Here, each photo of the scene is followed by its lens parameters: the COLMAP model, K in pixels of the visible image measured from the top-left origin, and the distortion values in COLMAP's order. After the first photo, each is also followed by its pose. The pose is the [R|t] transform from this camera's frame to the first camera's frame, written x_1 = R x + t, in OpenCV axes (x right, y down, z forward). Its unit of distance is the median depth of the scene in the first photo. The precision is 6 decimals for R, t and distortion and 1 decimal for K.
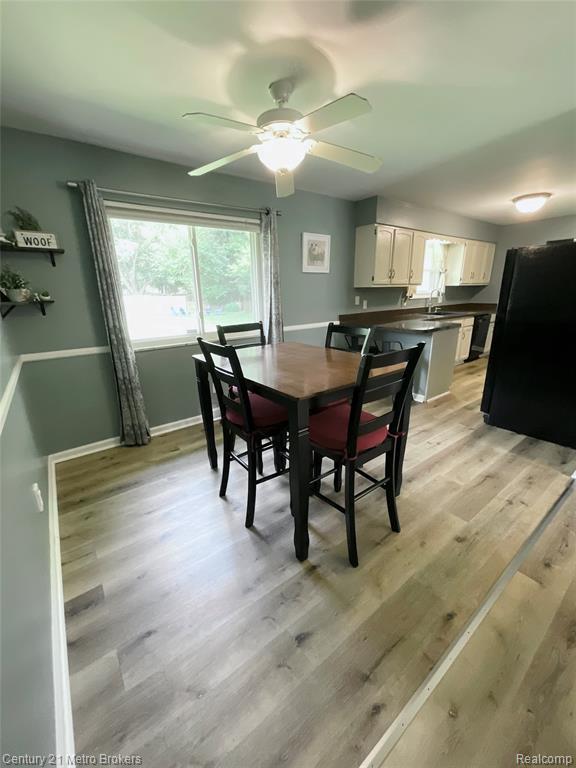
lens RADIAL K [[312.4, 0, 288.0], [0, 312.4, 384.0], [0, 0, 1]] dist [-0.001163, -0.000131]
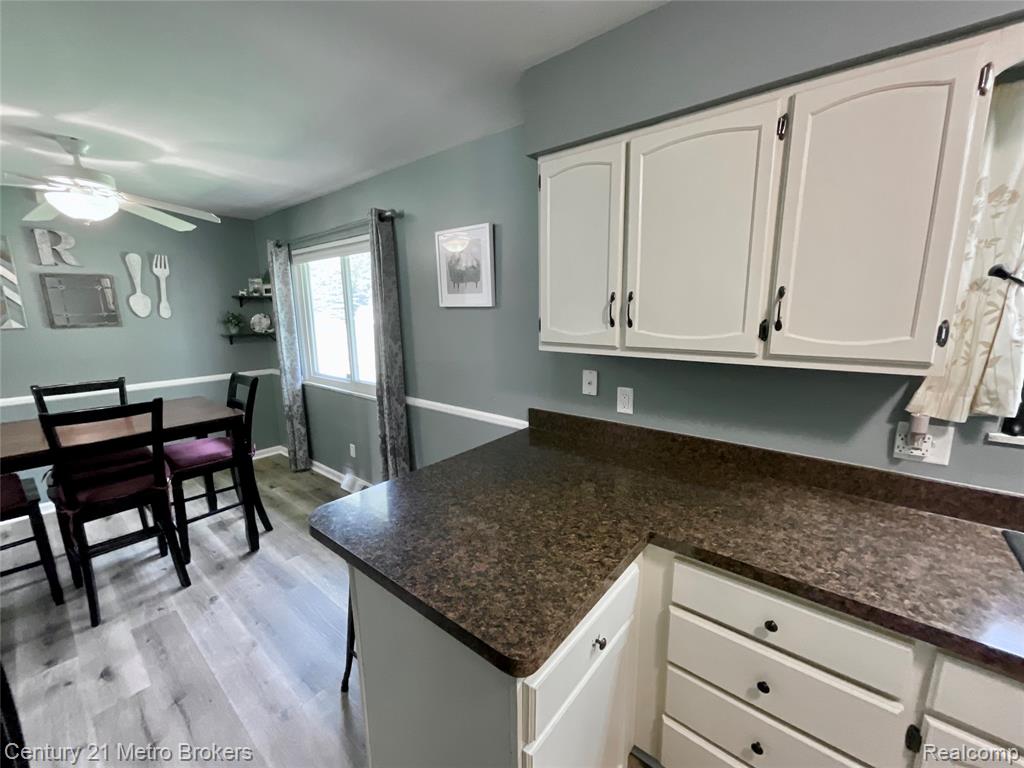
lens RADIAL K [[411.5, 0, 516.7], [0, 411.5, 386.0], [0, 0, 1]] dist [0.000154, -0.000591]
pose [[0.234070, 0.199171, -0.951600, 0.553738], [-0.275657, 0.952219, 0.131496, -0.265554], [0.932322, 0.231536, 0.277789, 0.710445]]
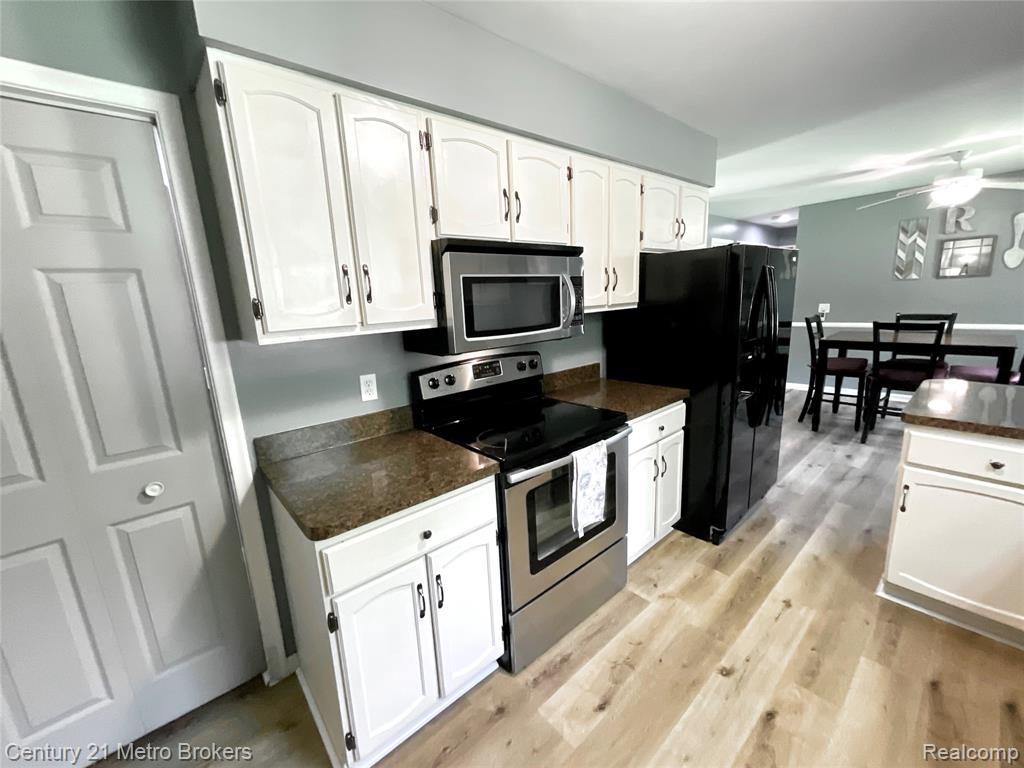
lens RADIAL K [[414.1, 0, 512.0], [0, 414.1, 384.0], [0, 0, 1]] dist [0.001319, -0.000288]
pose [[-0.995425, 0.081349, -0.050116, 0.771382], [0.047221, 0.874829, 0.482126, -0.354038], [0.083063, 0.477553, -0.874668, 1.039899]]
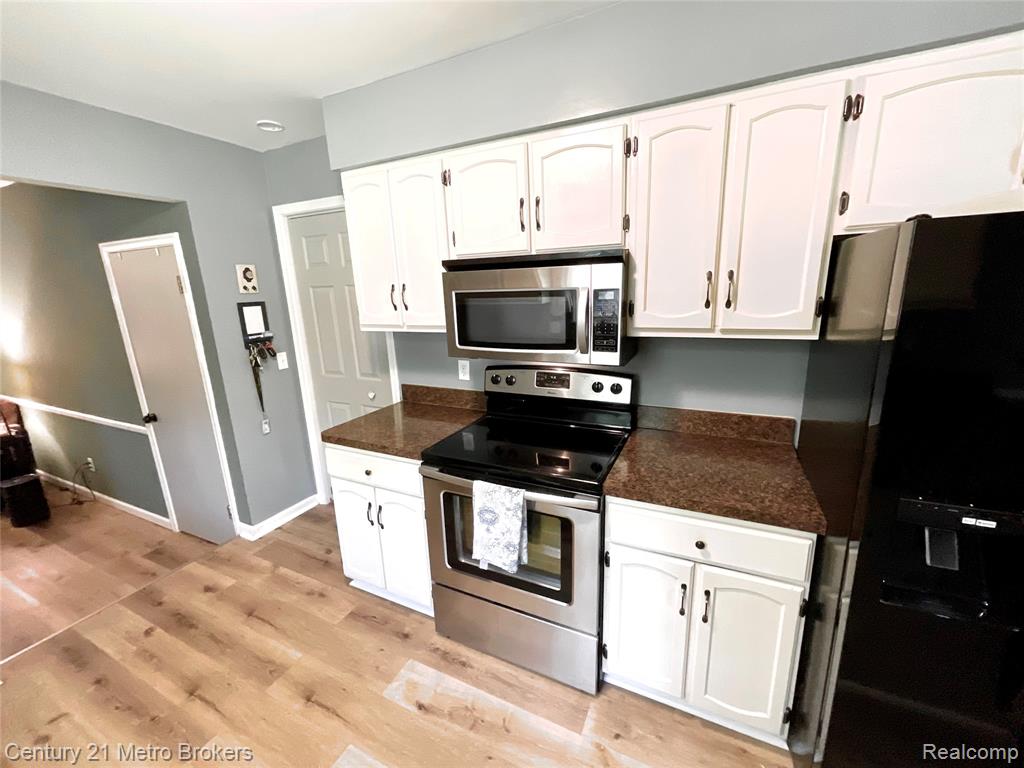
lens RADIAL K [[411.5, 0, 516.7], [0, 411.5, 386.0], [0, 0, 1]] dist [0.000154, -0.000591]
pose [[-0.458420, -0.174188, 0.871499, 0.444858], [0.296679, 0.894361, 0.334814, -0.307665], [-0.837755, 0.412041, -0.358315, 0.845273]]
